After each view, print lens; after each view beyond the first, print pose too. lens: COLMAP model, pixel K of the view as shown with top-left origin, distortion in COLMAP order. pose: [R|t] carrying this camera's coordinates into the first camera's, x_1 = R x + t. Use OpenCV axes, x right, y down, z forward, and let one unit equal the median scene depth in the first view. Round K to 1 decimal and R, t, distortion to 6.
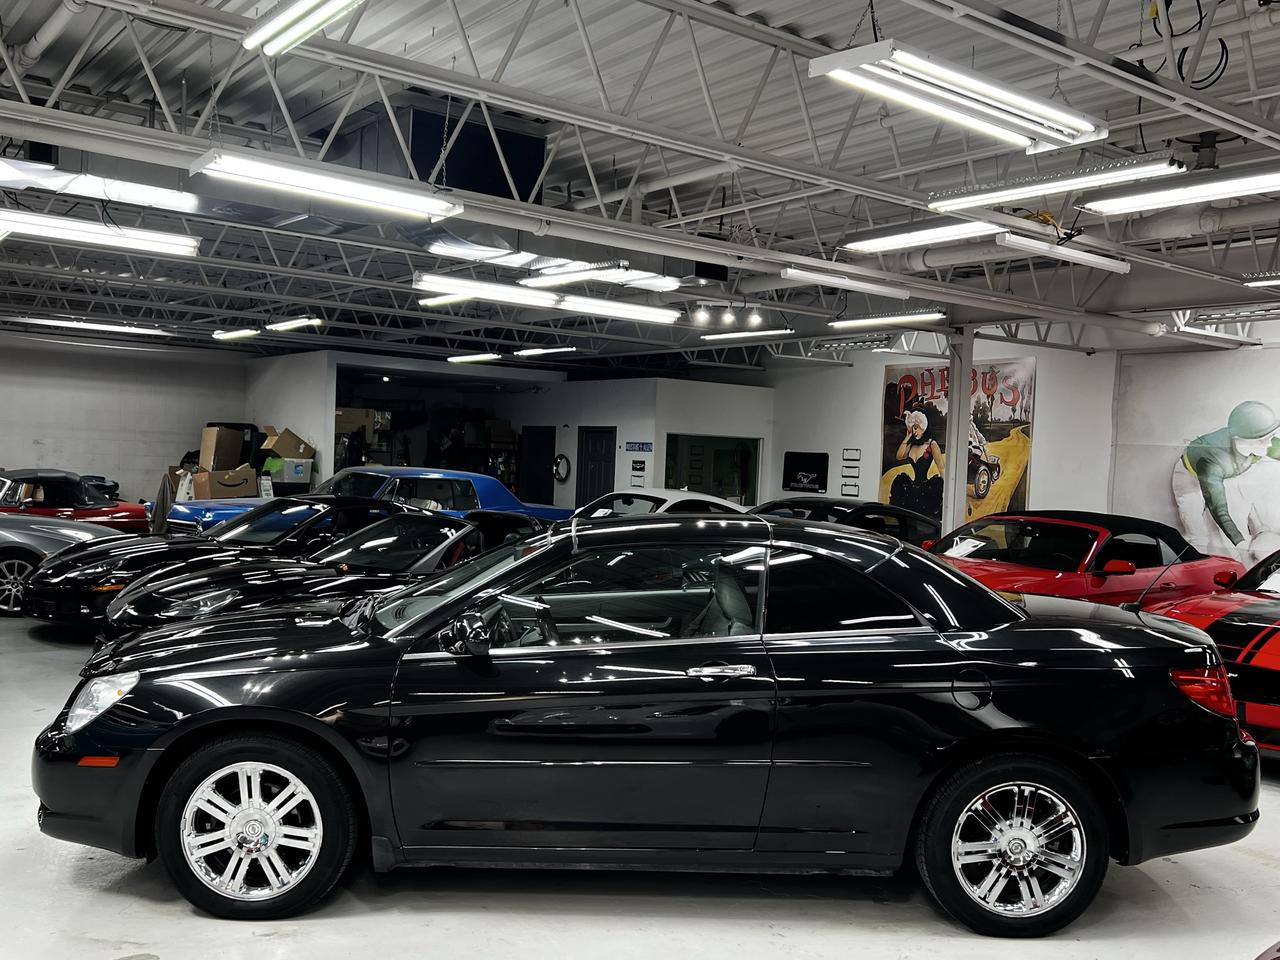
lens RADIAL K [[1171.8, 0, 633.8], [0, 1171.8, 476.4], [0, 0, 1]] dist [0.007707, 0.000000]
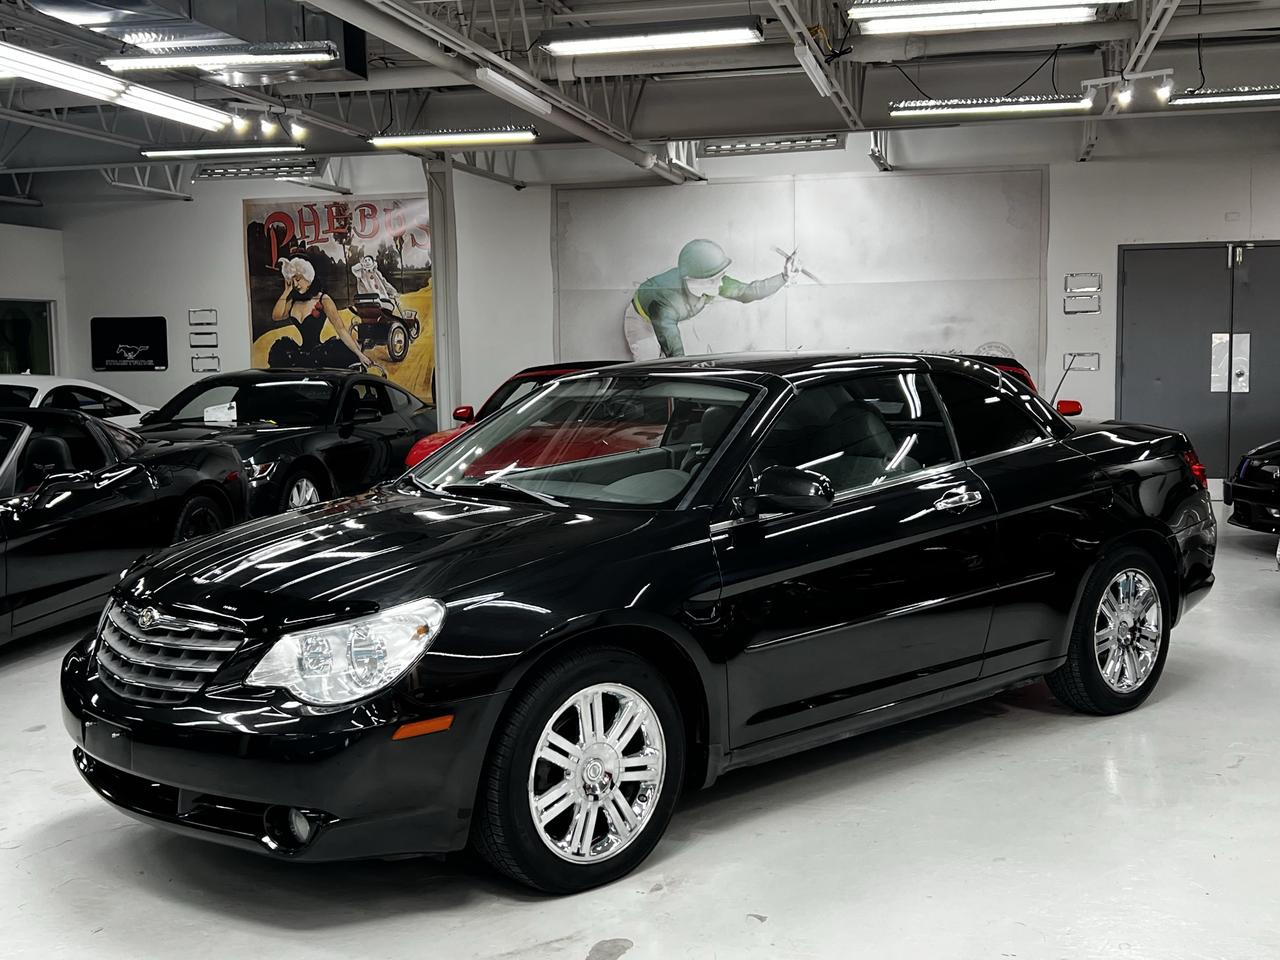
lens RADIAL K [[1492.0, 0, 635.3], [0, 1492.0, 480.6], [0, 0, 1]] dist [0.054729, 0.000000]
pose [[0.766999, -0.109422, 0.632249, -0.262820], [0.056905, 0.993069, 0.102835, 0.003180], [-0.639120, -0.042897, 0.767910, 0.068156]]
